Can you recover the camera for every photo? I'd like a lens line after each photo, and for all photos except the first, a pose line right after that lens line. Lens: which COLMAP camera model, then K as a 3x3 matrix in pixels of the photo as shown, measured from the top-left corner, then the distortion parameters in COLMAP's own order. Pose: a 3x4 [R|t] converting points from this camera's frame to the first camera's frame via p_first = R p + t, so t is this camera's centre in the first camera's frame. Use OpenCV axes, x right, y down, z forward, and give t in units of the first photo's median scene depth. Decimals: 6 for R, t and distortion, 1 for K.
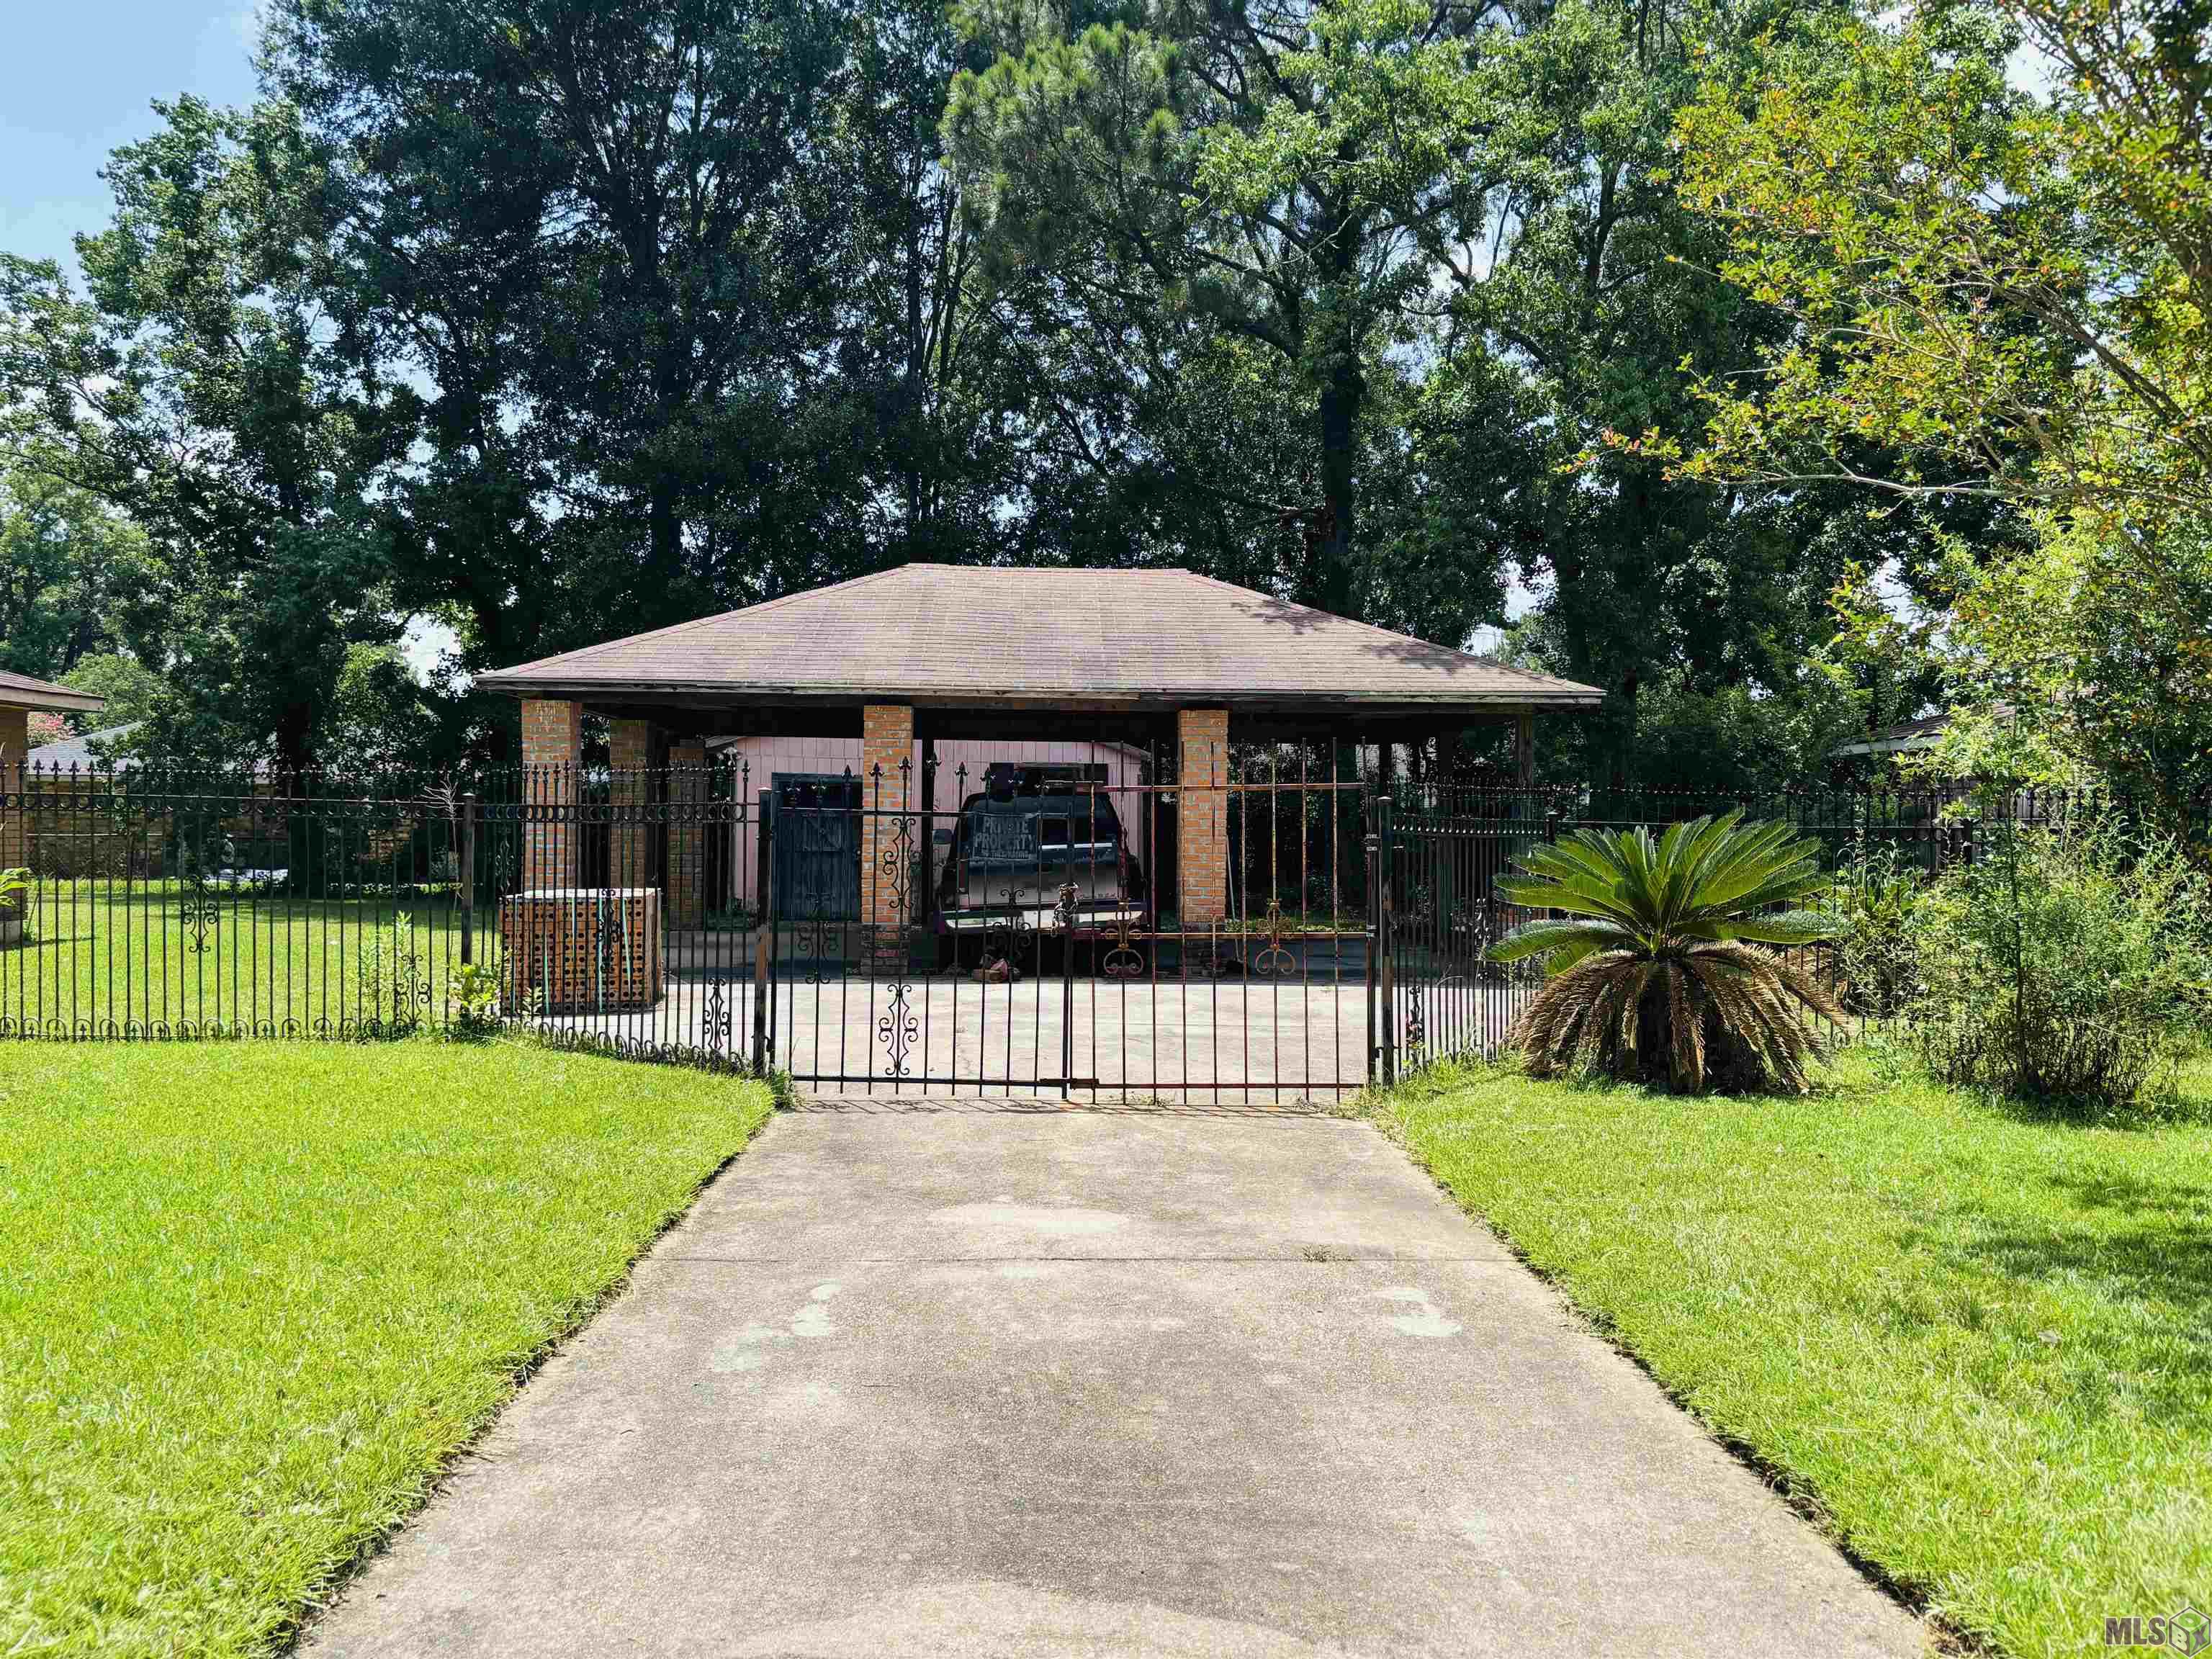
lens RADIAL K [[1689.4, 0, 1115.6], [0, 1689.4, 851.9], [0, 0, 1]] dist [0.035999, -0.062864]
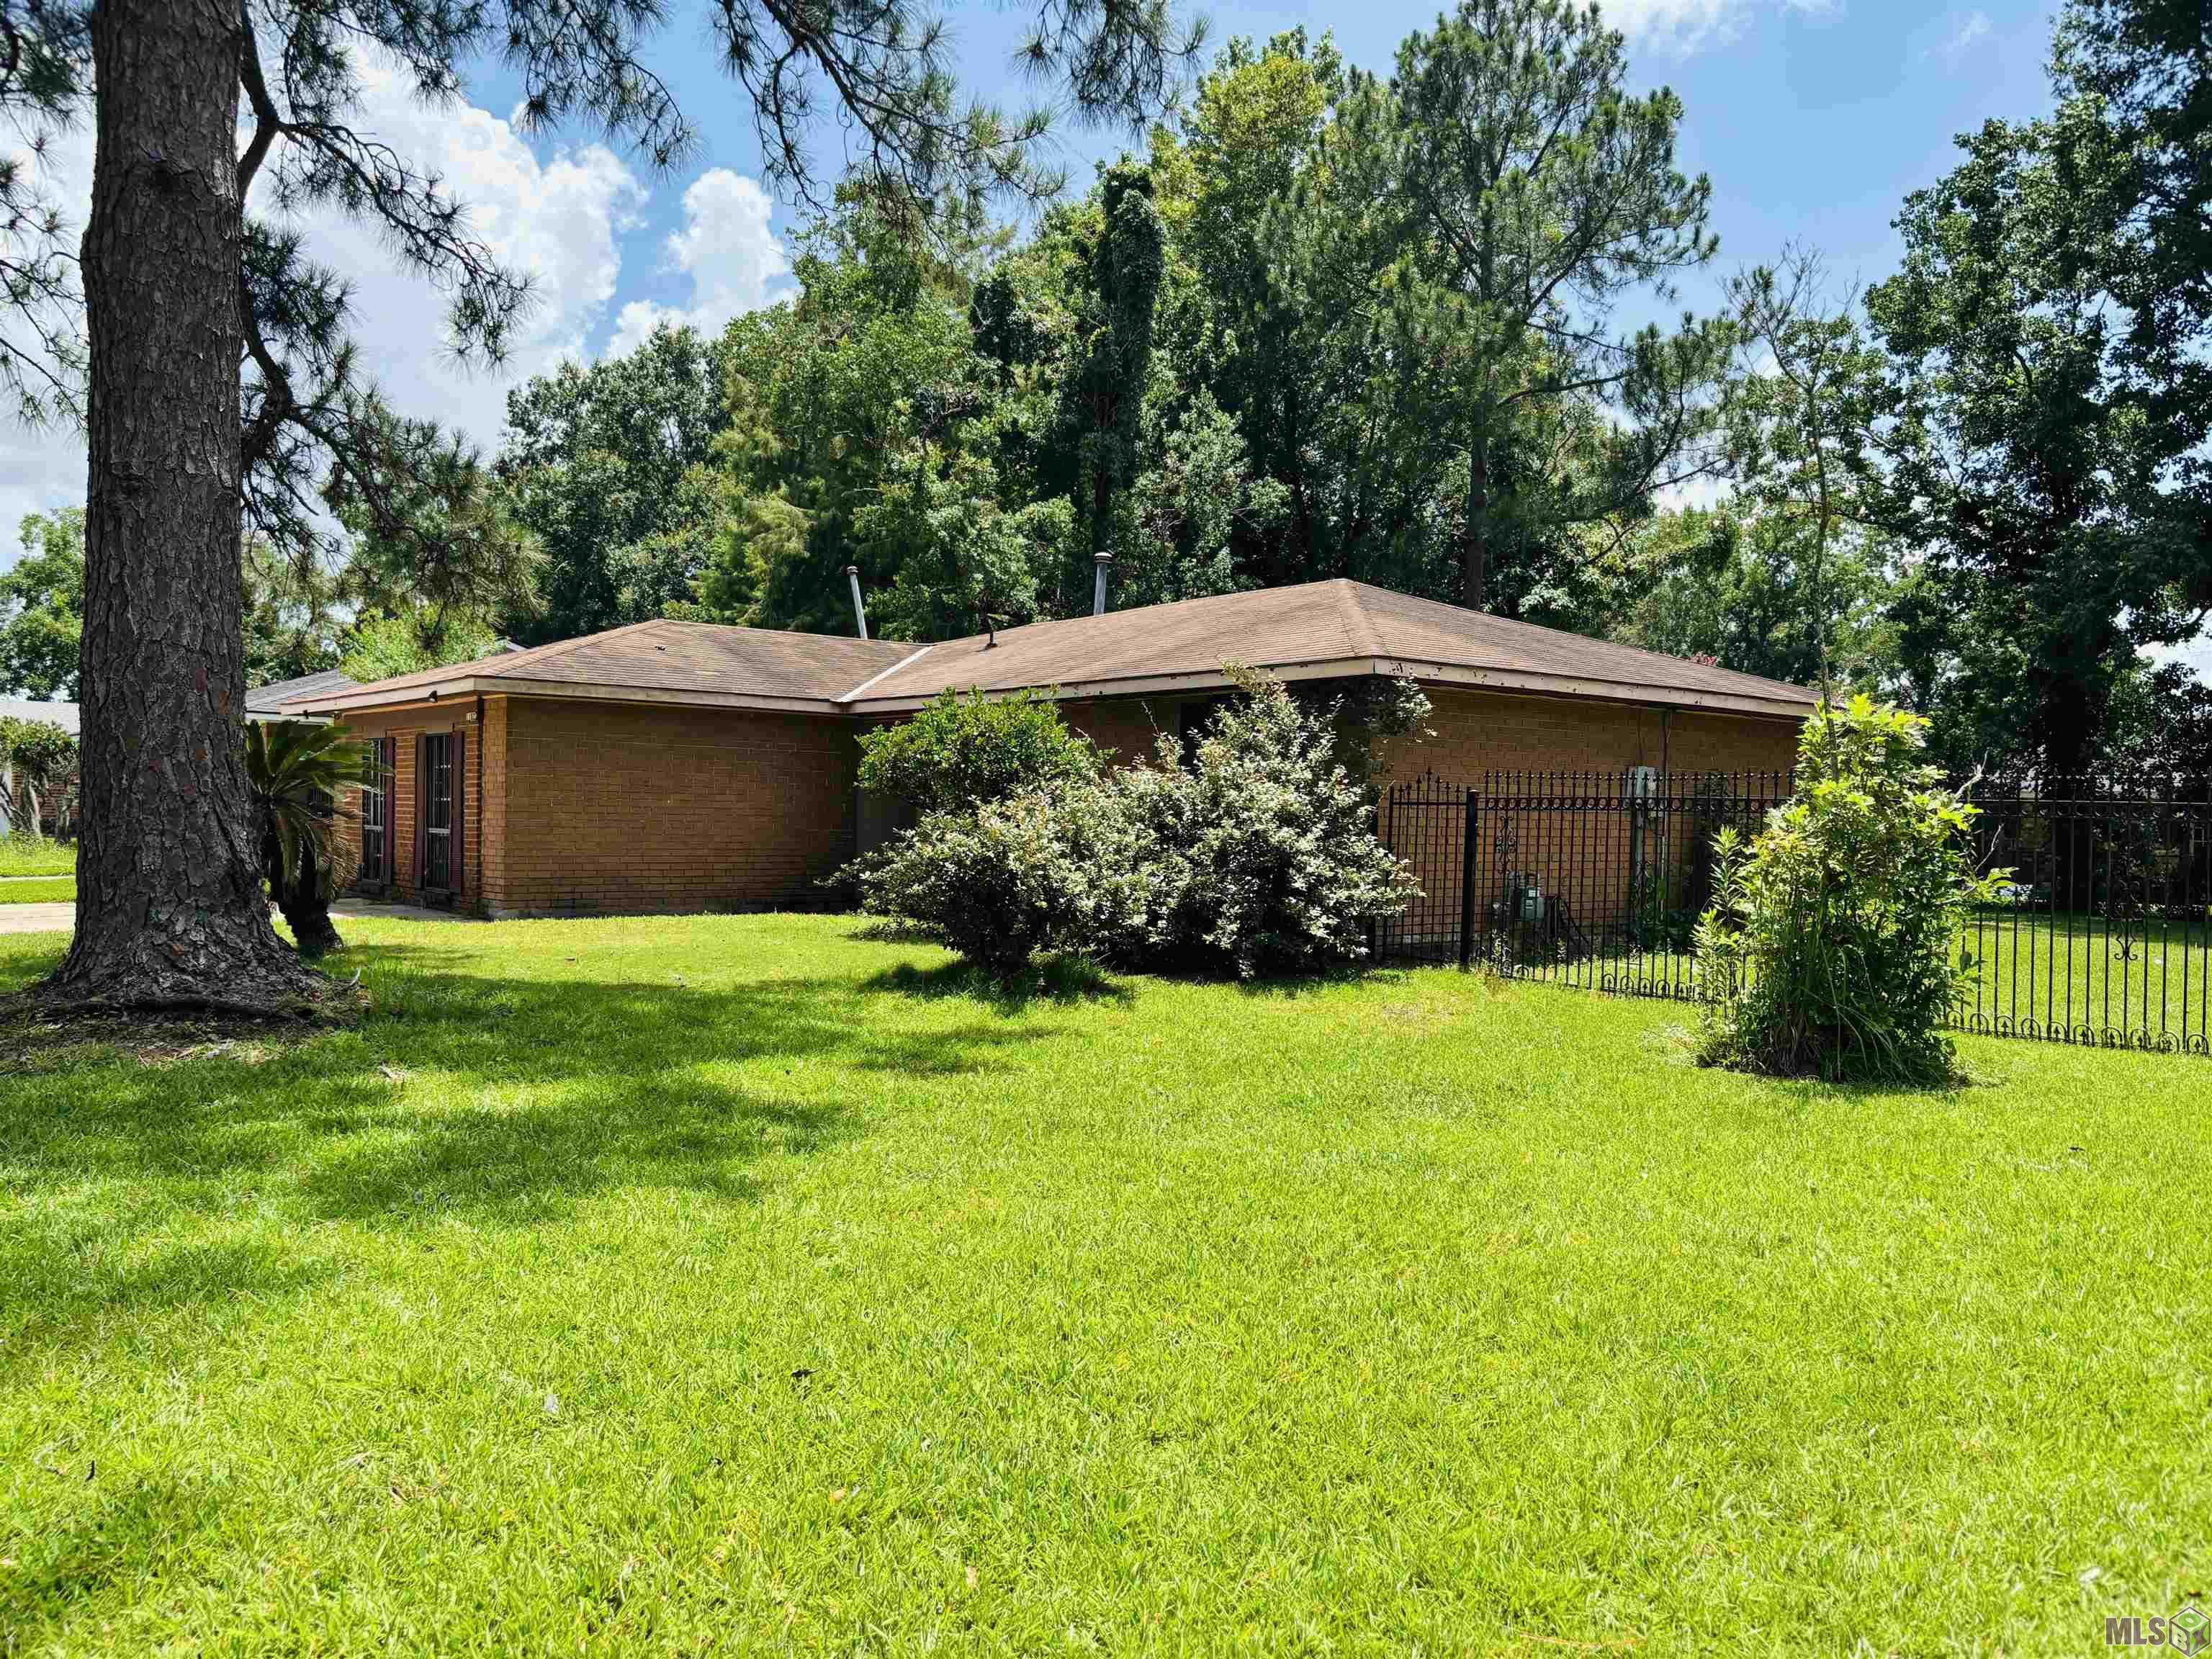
lens RADIAL K [[1674.2, 0, 1109.3], [0, 1674.2, 847.2], [0, 0, 1]] dist [0.053340, -0.067121]
pose [[0.599181, 0.011909, -0.800525, -0.043880], [-0.022036, 0.999756, -0.001621, 0.003422], [0.800310, 0.018612, 0.599297, -0.024998]]
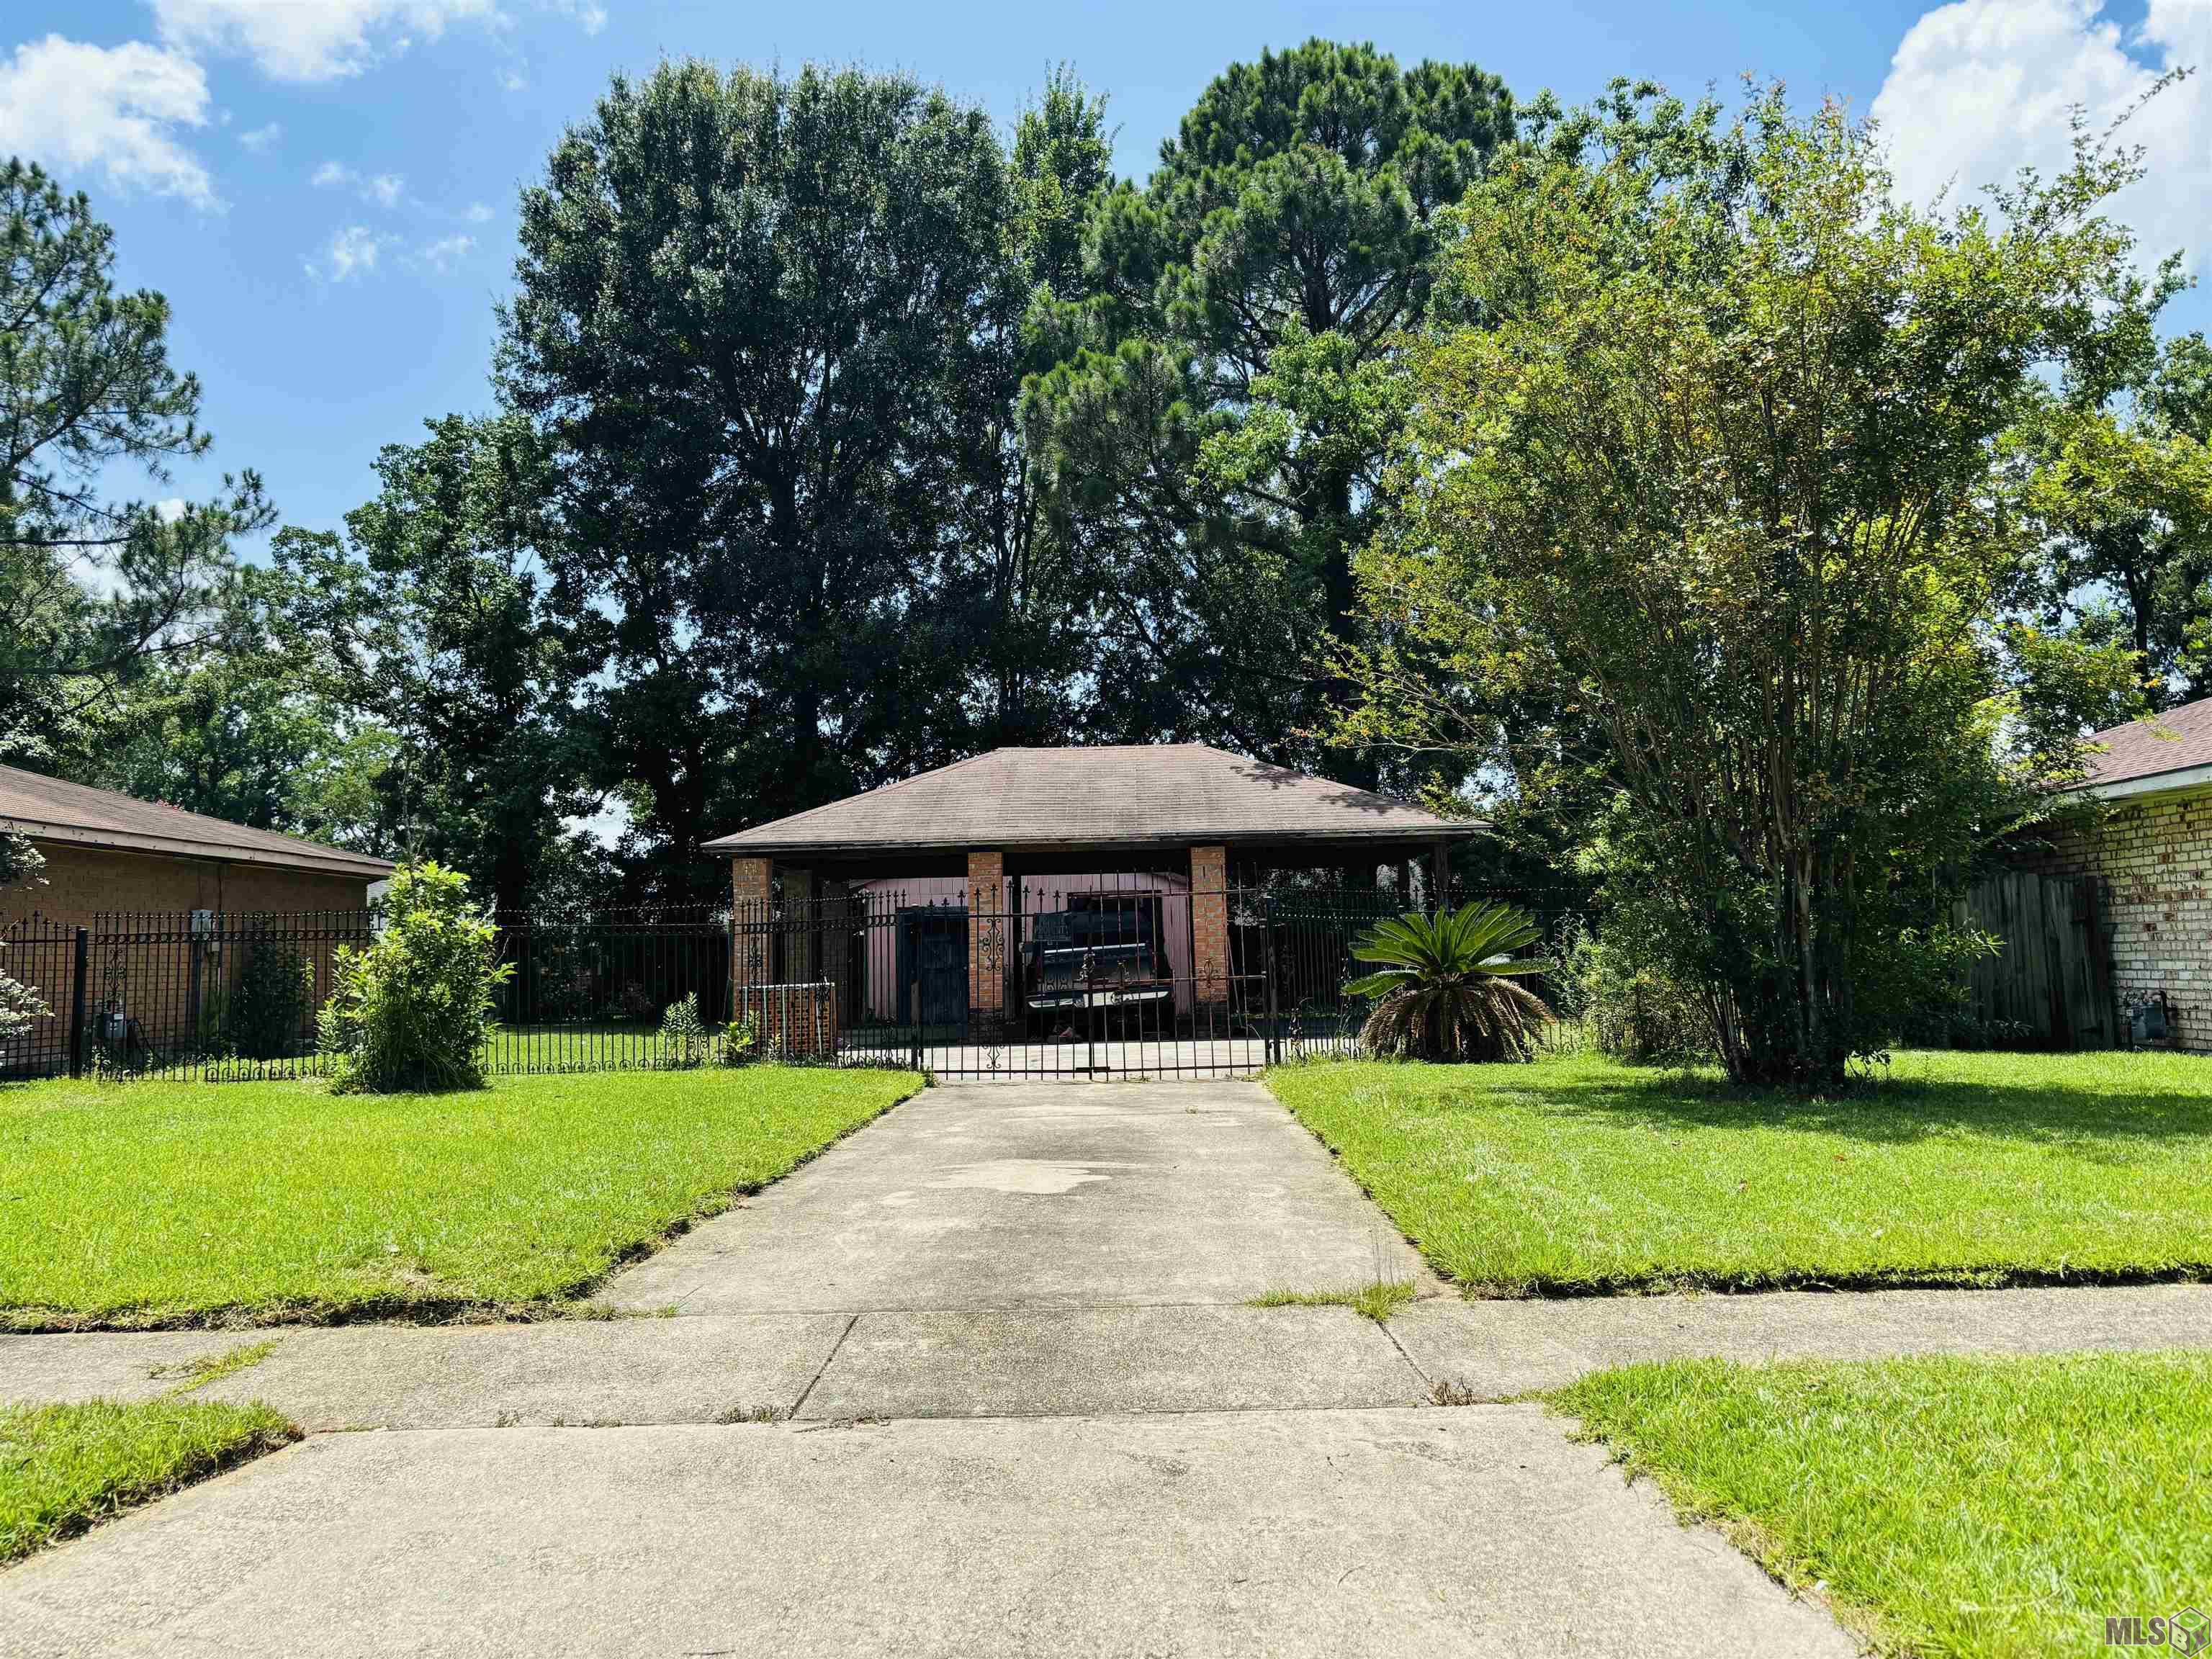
lens RADIAL K [[1684.0, 0, 1106.0], [0, 1684.0, 829.5], [0, 0, 1]] dist [0.010136, 0.008951]
pose [[0.997149, -0.039769, -0.064123, 0.035432], [0.033631, 0.994993, -0.094119, 0.018760], [0.067545, 0.091694, 0.993494, -0.243266]]
